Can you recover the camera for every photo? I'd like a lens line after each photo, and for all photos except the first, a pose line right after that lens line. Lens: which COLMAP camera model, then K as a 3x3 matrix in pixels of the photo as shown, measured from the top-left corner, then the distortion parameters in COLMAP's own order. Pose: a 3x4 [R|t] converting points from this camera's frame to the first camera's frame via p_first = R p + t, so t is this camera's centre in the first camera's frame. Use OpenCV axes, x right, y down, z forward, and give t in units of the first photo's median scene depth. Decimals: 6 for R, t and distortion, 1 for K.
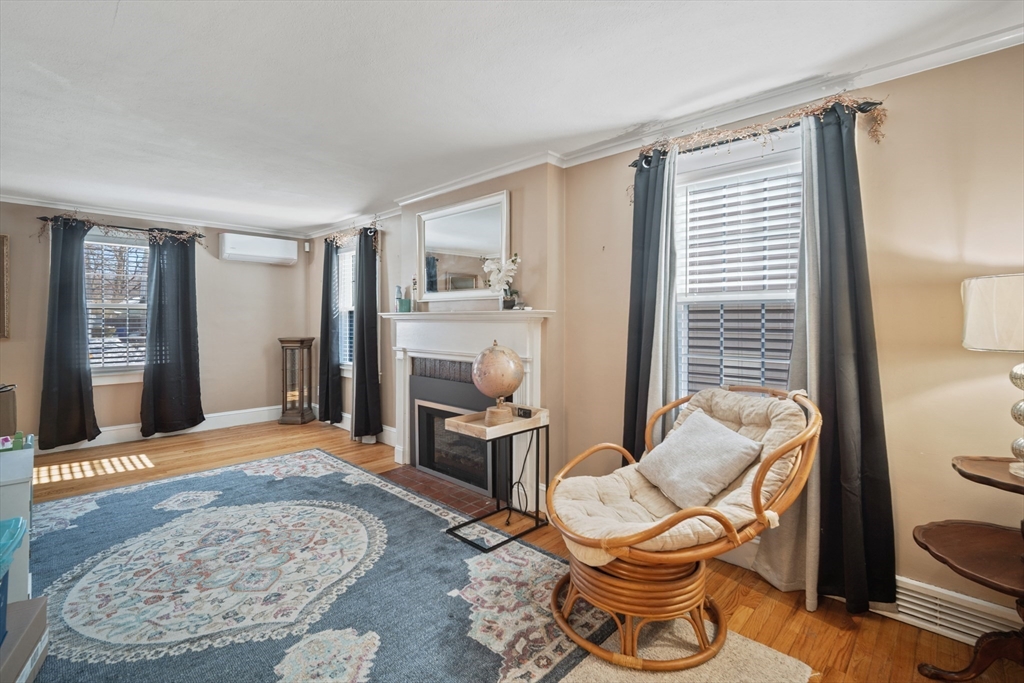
lens RADIAL K [[462.6, 0, 490.0], [0, 462.6, 309.2], [0, 0, 1]] dist [-0.011223, 0.002534]
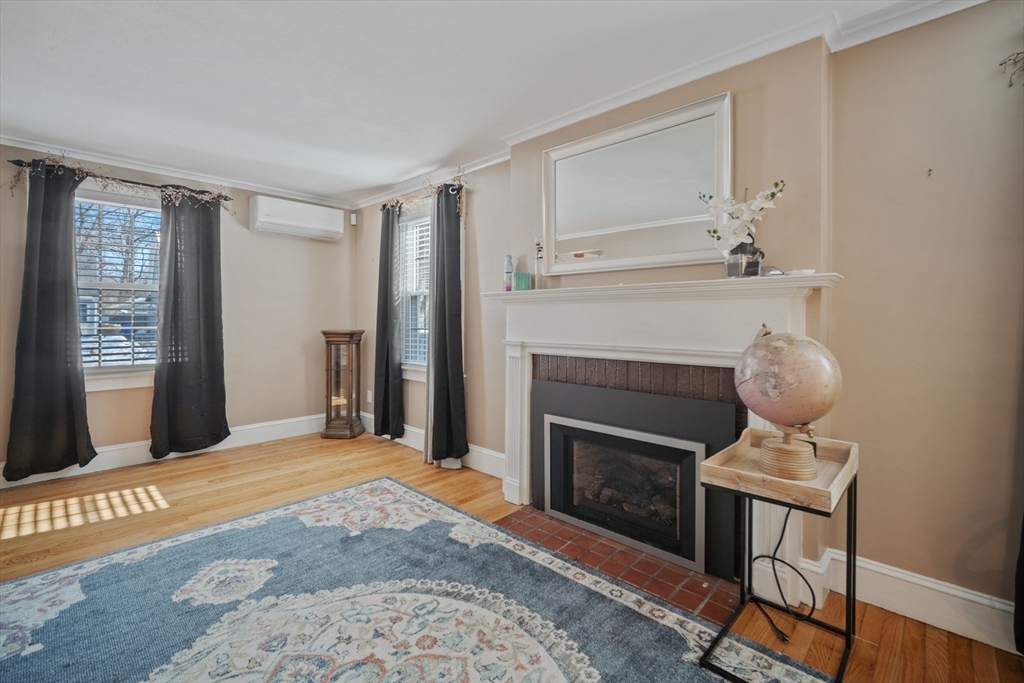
lens RADIAL K [[451.3, 0, 487.2], [0, 451.3, 307.2], [0, 0, 1]] dist [-0.013728, 0.004263]
pose [[0.999999, 0.001576, 0.000541, -0.306463], [-0.001574, 0.999994, -0.003159, 0.043200], [-0.000546, 0.003158, 0.999995, 0.391533]]
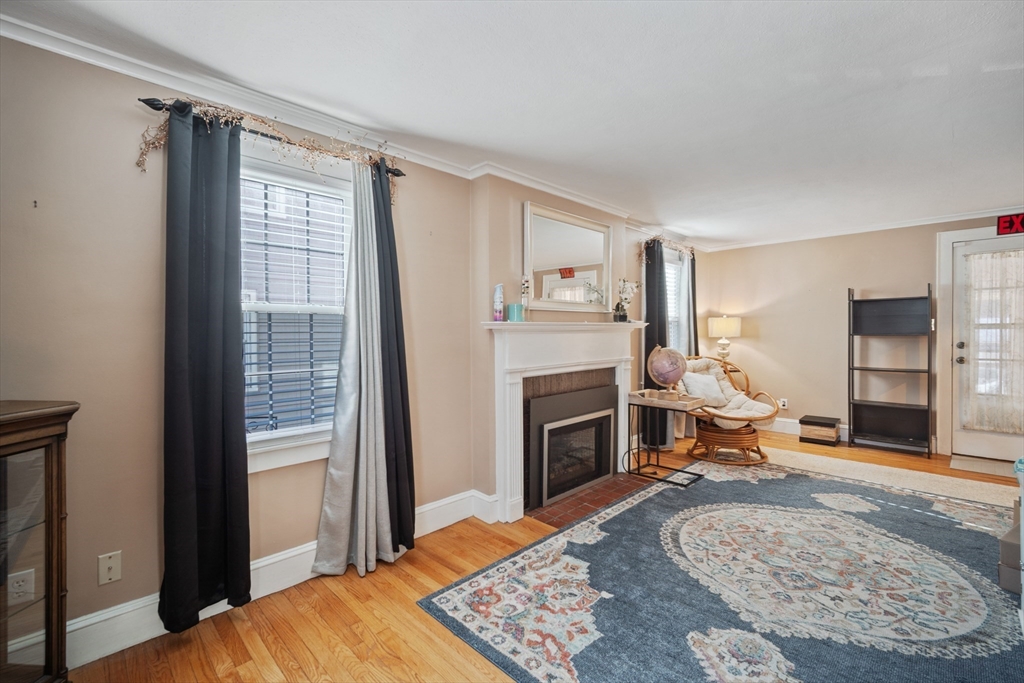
lens RADIAL K [[451.3, 0, 517.4], [0, 451.3, 328.5], [0, 0, 1]] dist [-0.013728, 0.004263]
pose [[-0.013059, 0.002992, 0.999910, -1.213818], [-0.015712, 0.999871, -0.003197, 0.026715], [-0.999791, -0.015752, -0.013011, 1.310666]]
